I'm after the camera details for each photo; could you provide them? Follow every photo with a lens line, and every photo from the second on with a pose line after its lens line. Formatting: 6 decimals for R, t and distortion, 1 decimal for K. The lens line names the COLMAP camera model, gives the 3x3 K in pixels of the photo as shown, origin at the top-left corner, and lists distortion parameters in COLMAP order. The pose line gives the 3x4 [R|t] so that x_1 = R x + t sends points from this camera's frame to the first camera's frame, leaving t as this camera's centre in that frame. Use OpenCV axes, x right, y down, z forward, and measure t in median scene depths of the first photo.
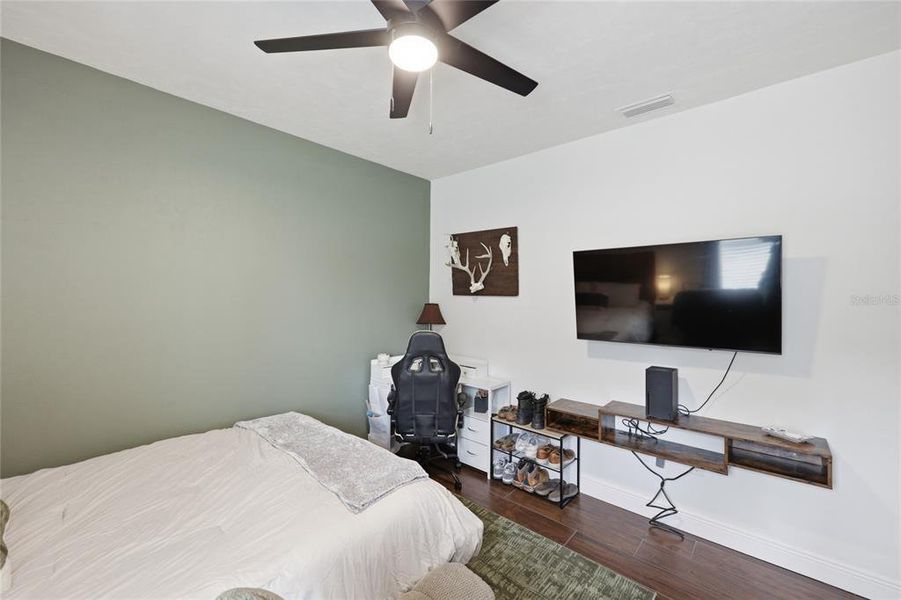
lens RADIAL K [[364.0, 0, 451.6], [0, 364.0, 296.2], [0, 0, 1]] dist [0.002170, -0.001080]
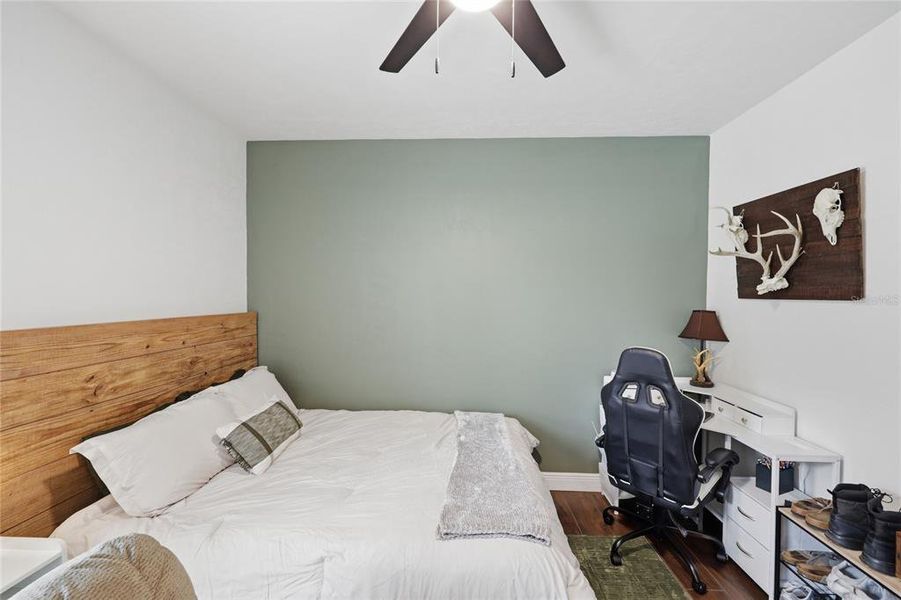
lens RADIAL K [[364.0, 0, 456.2], [0, 364.0, 302.7], [0, 0, 1]] dist [0.002170, -0.001080]
pose [[0.636490, 0.008407, -0.771239, 0.232421], [-0.001694, 0.999953, 0.009502, -0.000688], [0.771283, -0.004741, 0.636474, 0.230700]]
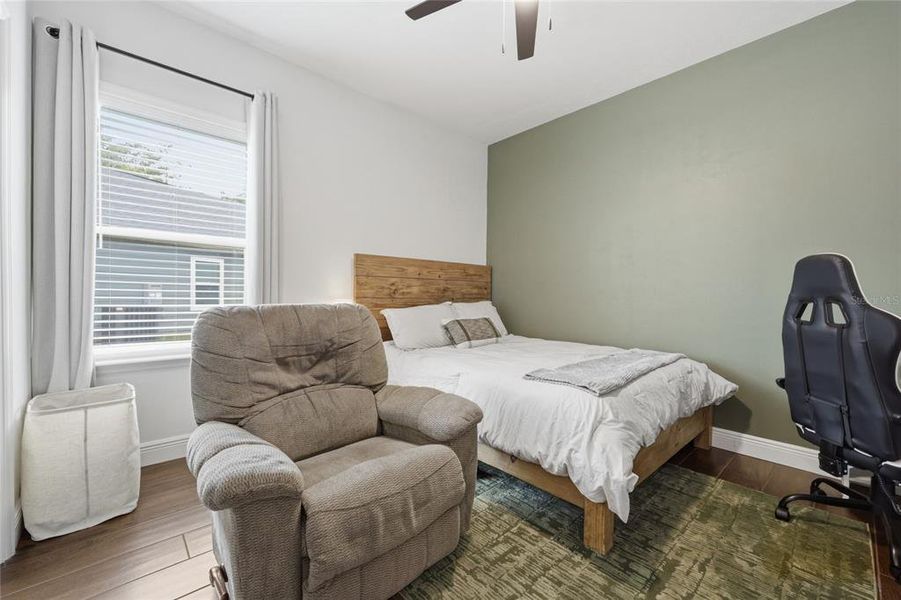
lens RADIAL K [[364.0, 0, 453.9], [0, 364.0, 296.5], [0, 0, 1]] dist [0.002170, -0.001080]
pose [[-0.092102, -0.000592, -0.995749, 0.516299], [-0.011564, 0.999933, 0.000476, 0.156191], [0.995682, 0.011559, -0.092103, 0.437743]]
